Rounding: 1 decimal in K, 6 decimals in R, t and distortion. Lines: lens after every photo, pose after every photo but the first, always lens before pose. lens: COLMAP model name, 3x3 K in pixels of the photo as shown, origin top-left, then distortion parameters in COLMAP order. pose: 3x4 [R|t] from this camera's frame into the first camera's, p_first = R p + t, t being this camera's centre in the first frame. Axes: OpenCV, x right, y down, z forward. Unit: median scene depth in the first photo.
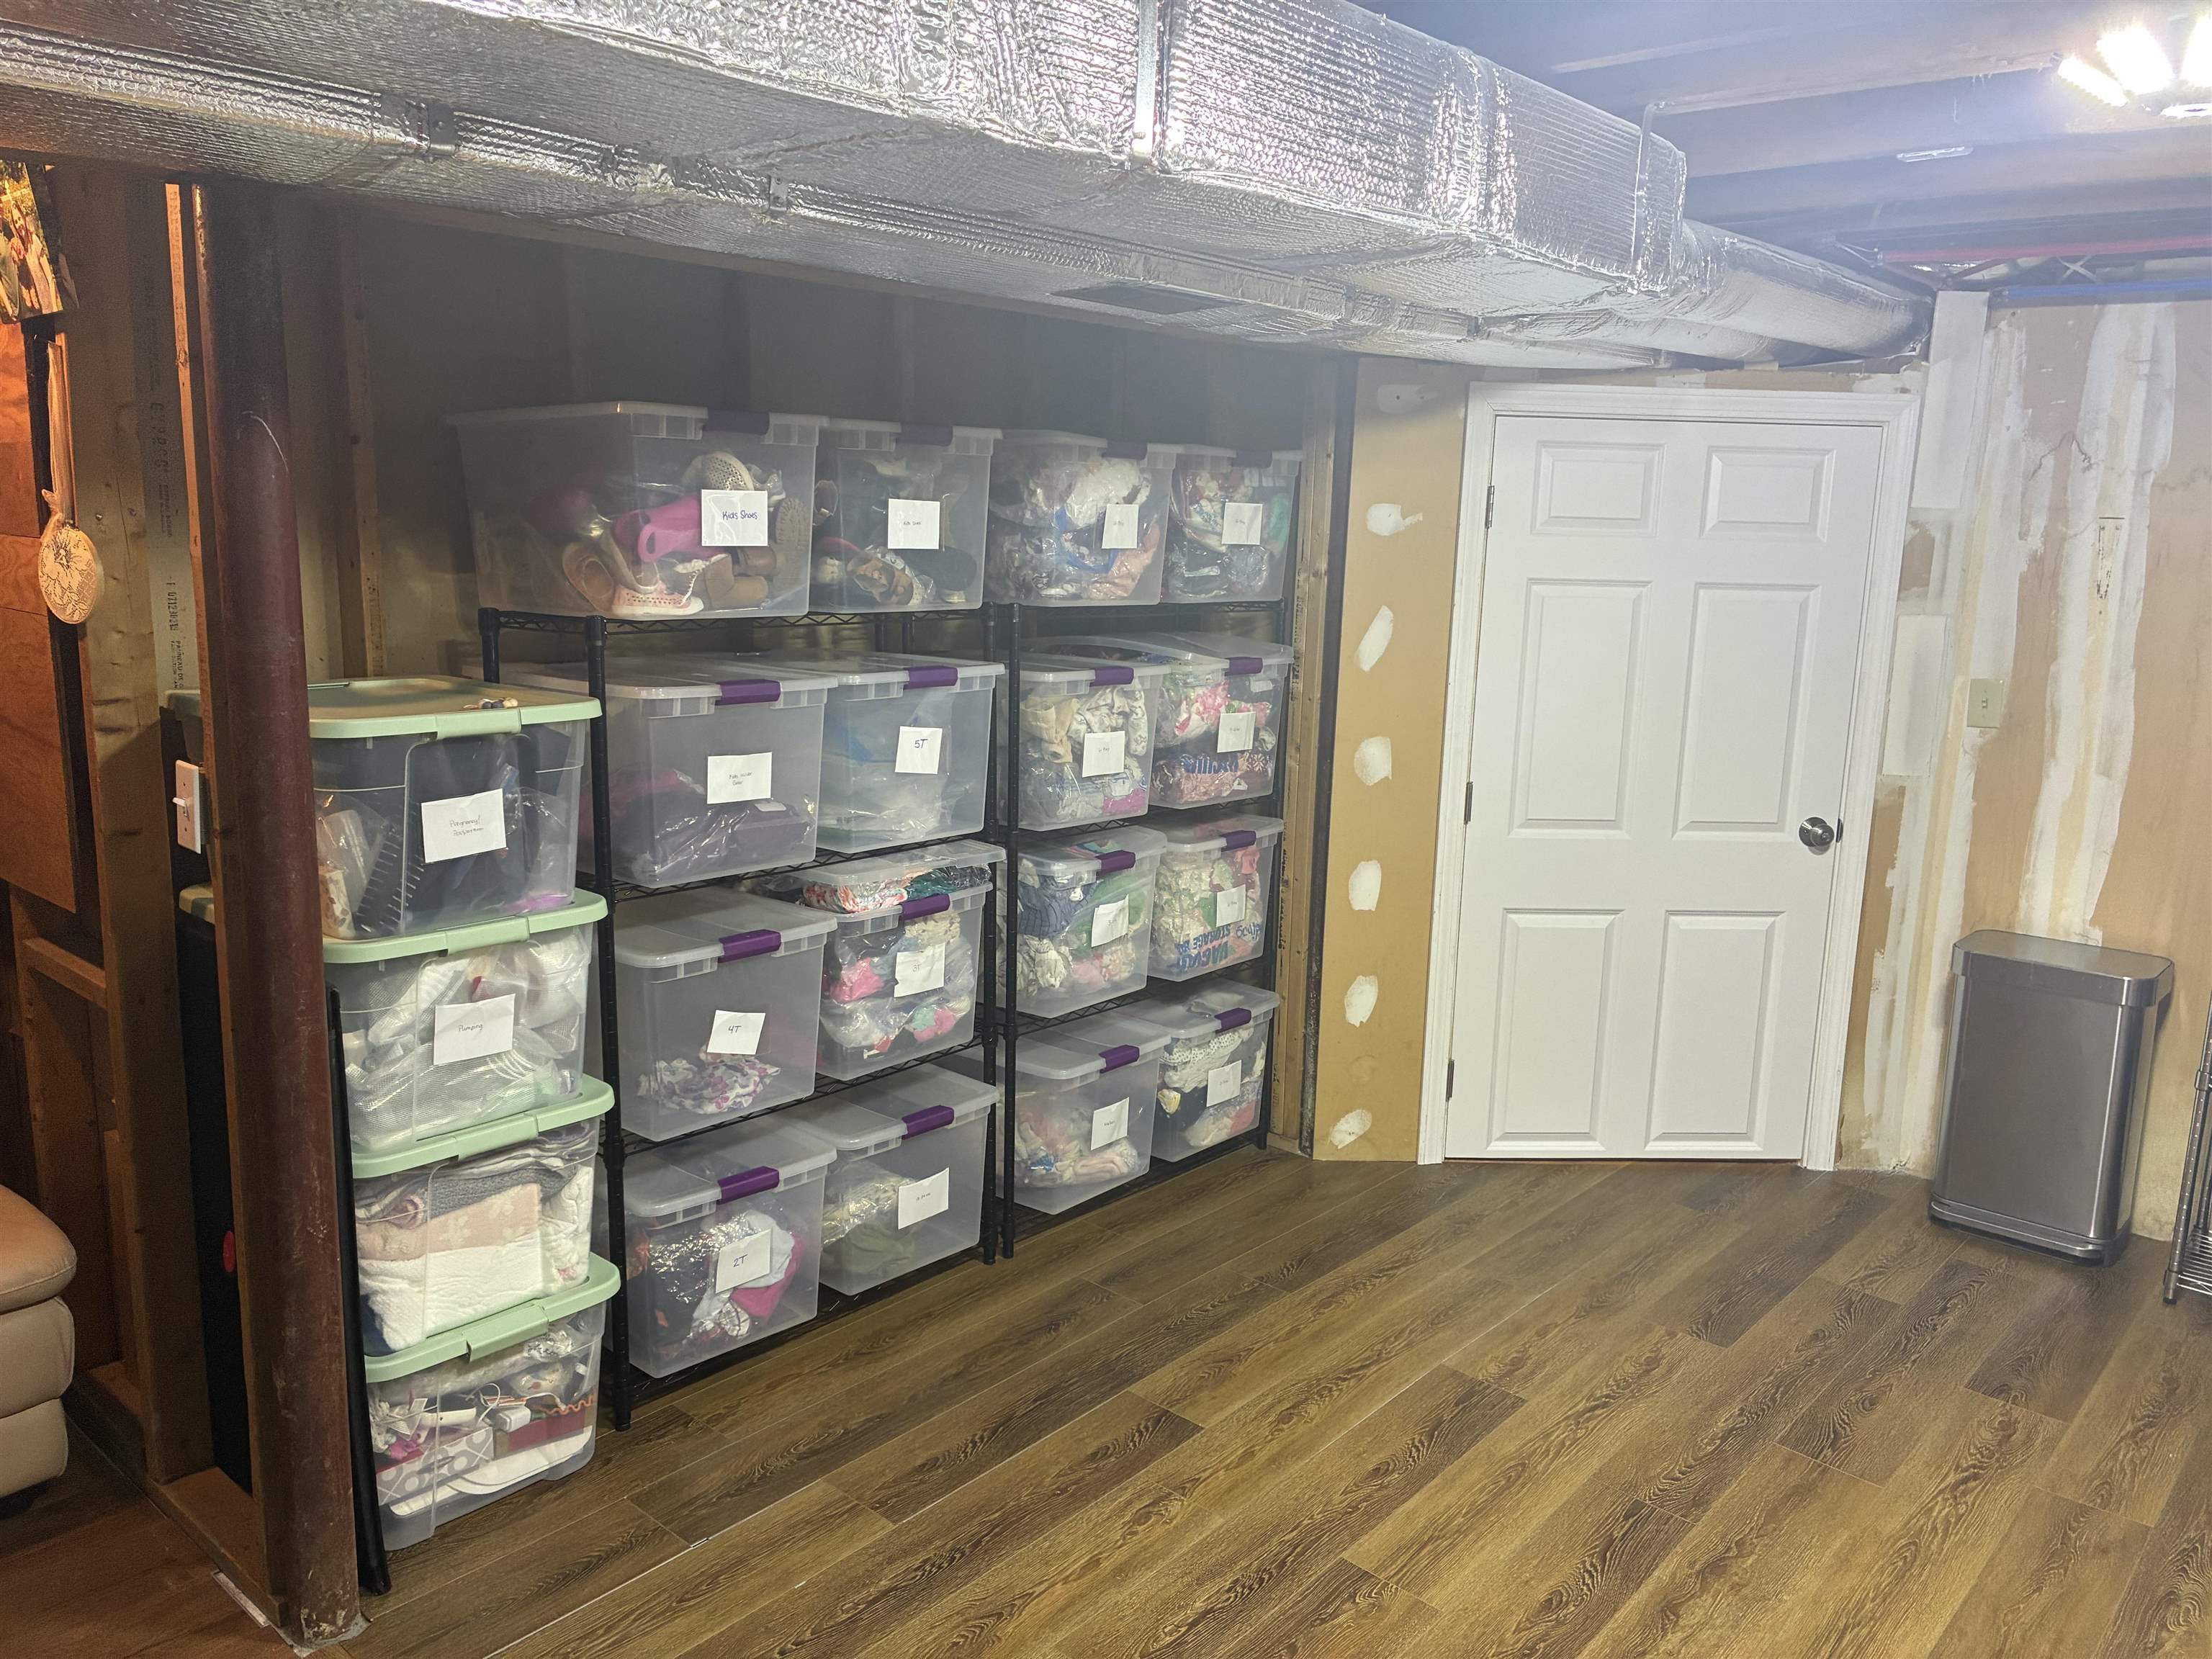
lens RADIAL K [[1660.9, 0, 1110.0], [0, 1660.9, 826.2], [0, 0, 1]] dist [0.043304, -0.055958]
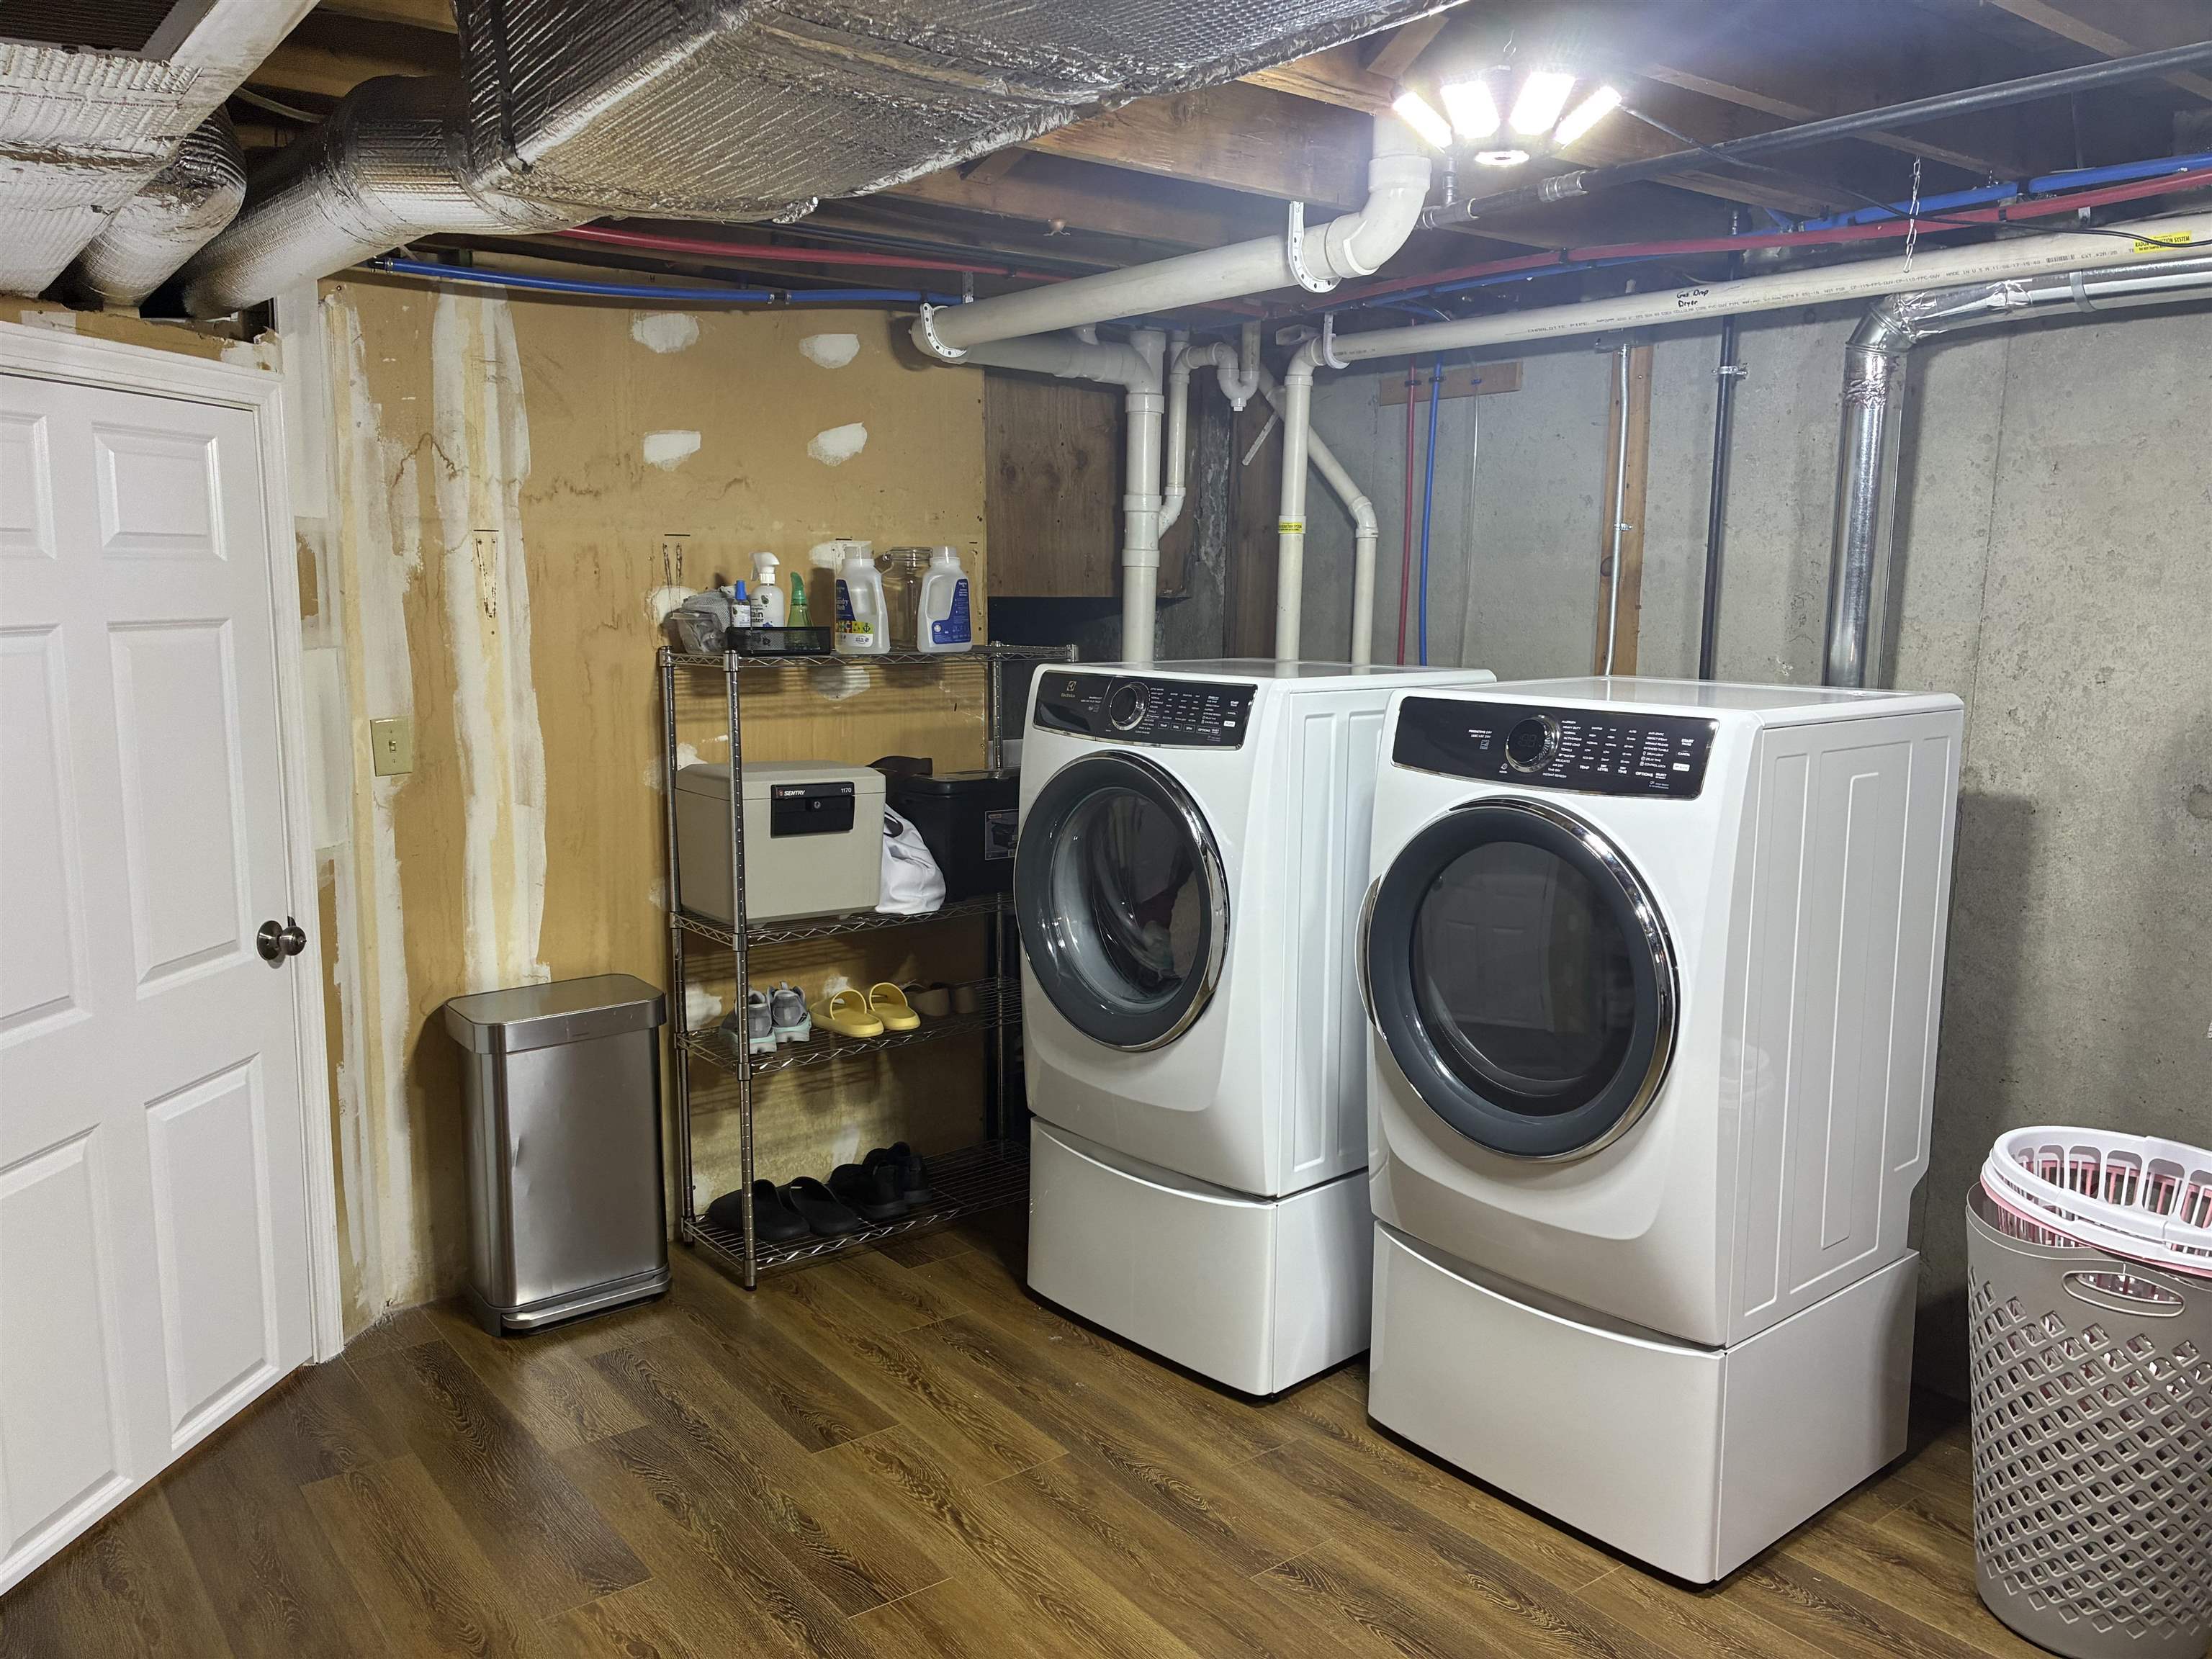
lens RADIAL K [[1660.9, 0, 1106.1], [0, 1660.9, 824.6], [0, 0, 1]] dist [0.043304, -0.055958]
pose [[0.180492, -0.169746, 0.968818, -0.253792], [0.182903, 0.973608, 0.136510, -0.087130], [-0.966421, 0.152561, 0.206775, 0.492075]]
